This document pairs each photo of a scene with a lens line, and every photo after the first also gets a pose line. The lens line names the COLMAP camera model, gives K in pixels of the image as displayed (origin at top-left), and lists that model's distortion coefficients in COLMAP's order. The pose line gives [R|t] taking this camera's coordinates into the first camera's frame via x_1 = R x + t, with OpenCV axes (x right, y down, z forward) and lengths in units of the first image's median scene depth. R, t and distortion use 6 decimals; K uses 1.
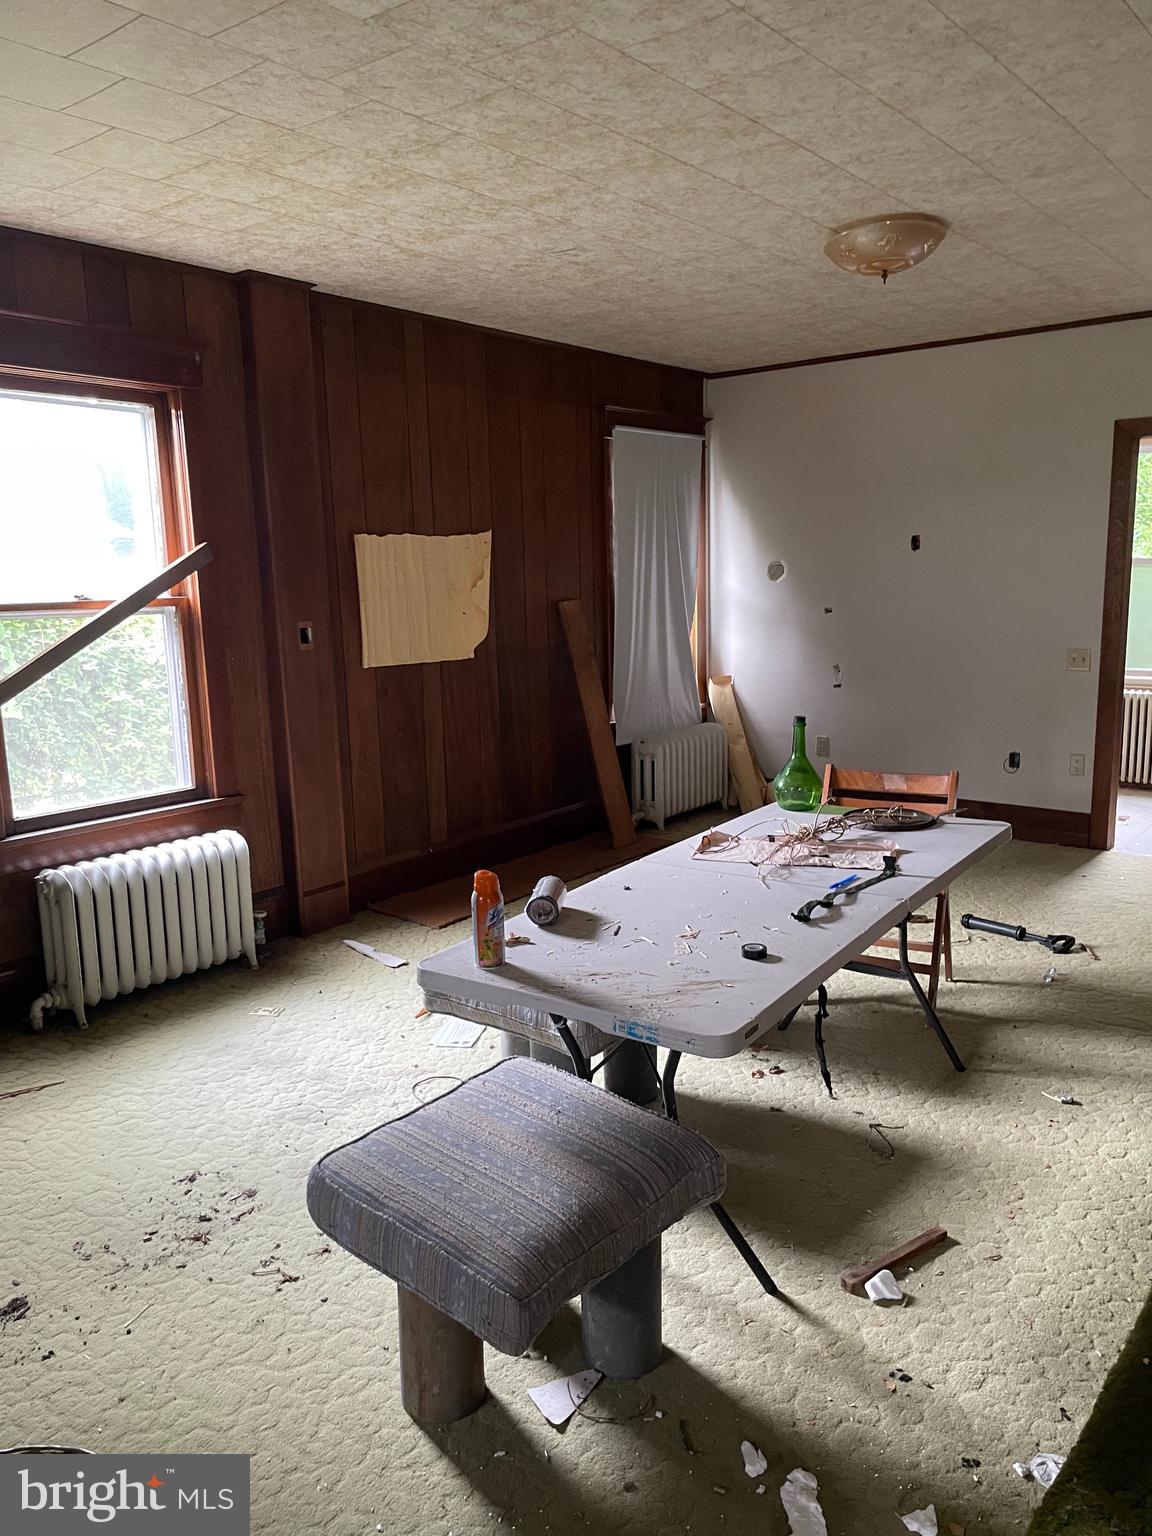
lens RADIAL K [[1177.6, 0, 564.7], [0, 1177.6, 774.8], [0, 0, 1]] dist [0.065367, -0.107677]
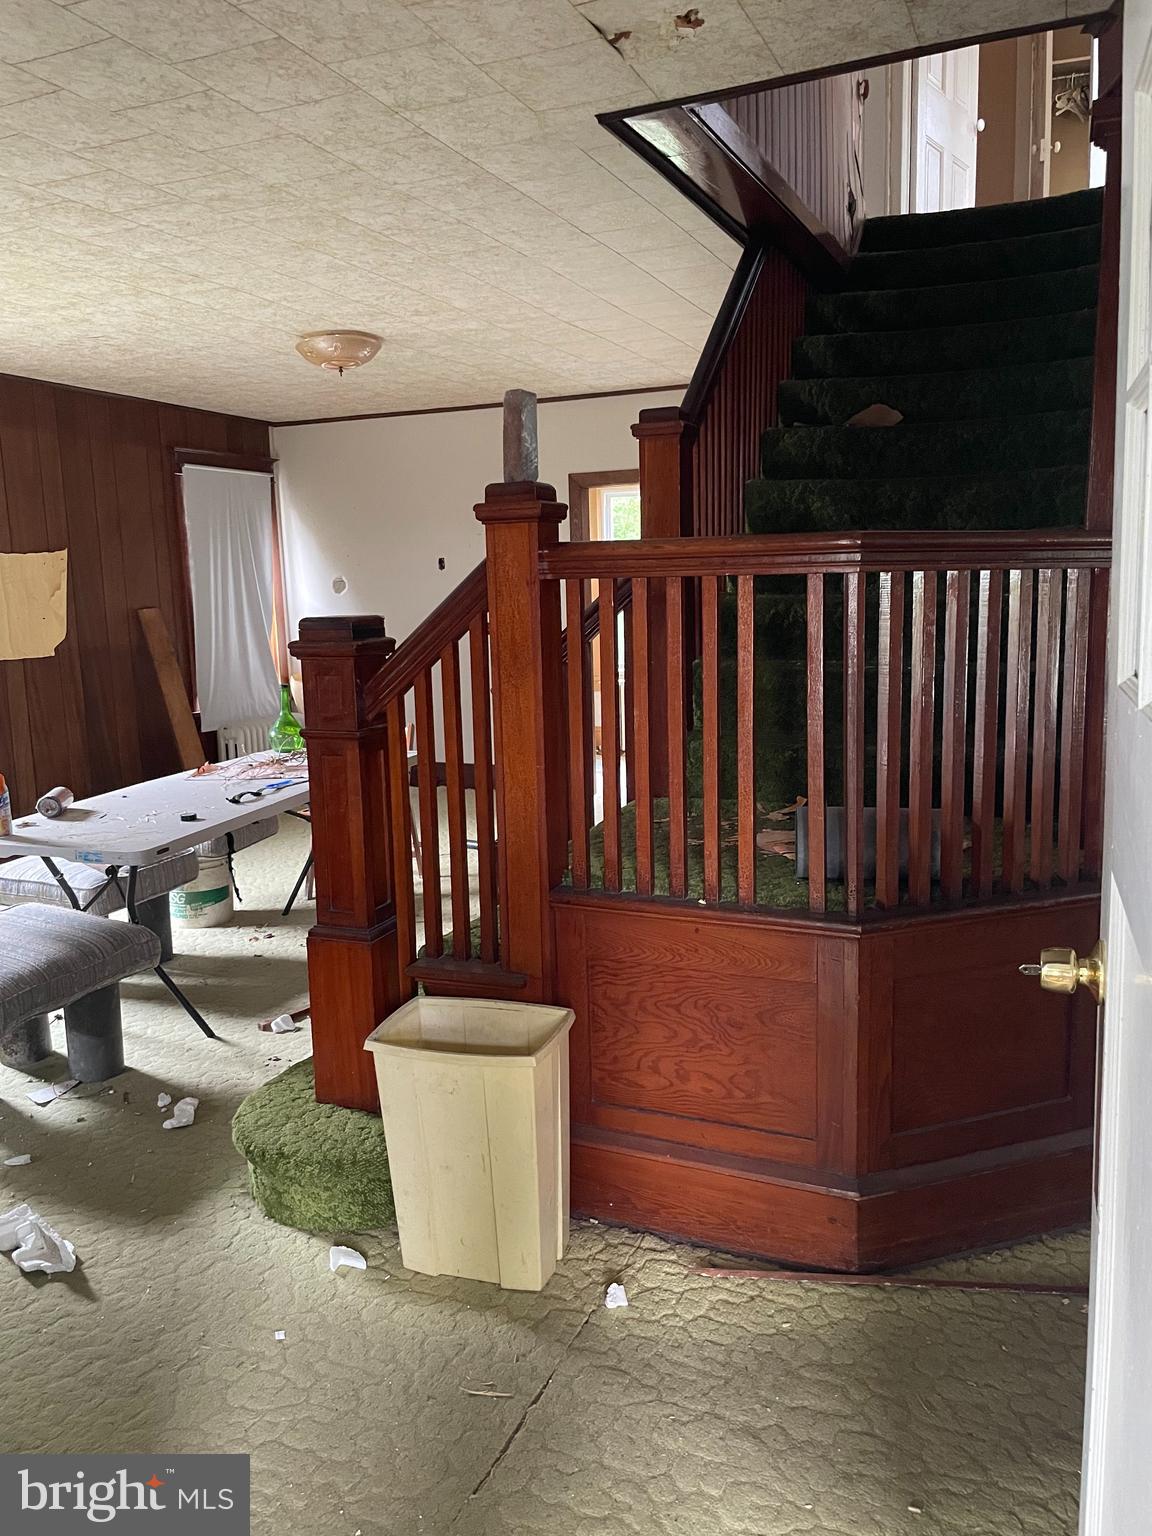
lens RADIAL K [[1177.6, 0, 589.2], [0, 1177.6, 757.5], [0, 0, 1]] dist [0.065367, -0.107677]
pose [[0.961078, -0.041136, 0.273198, 0.142053], [0.050353, 0.998372, -0.026810, 0.080811], [-0.271650, 0.039522, 0.961584, -0.378541]]
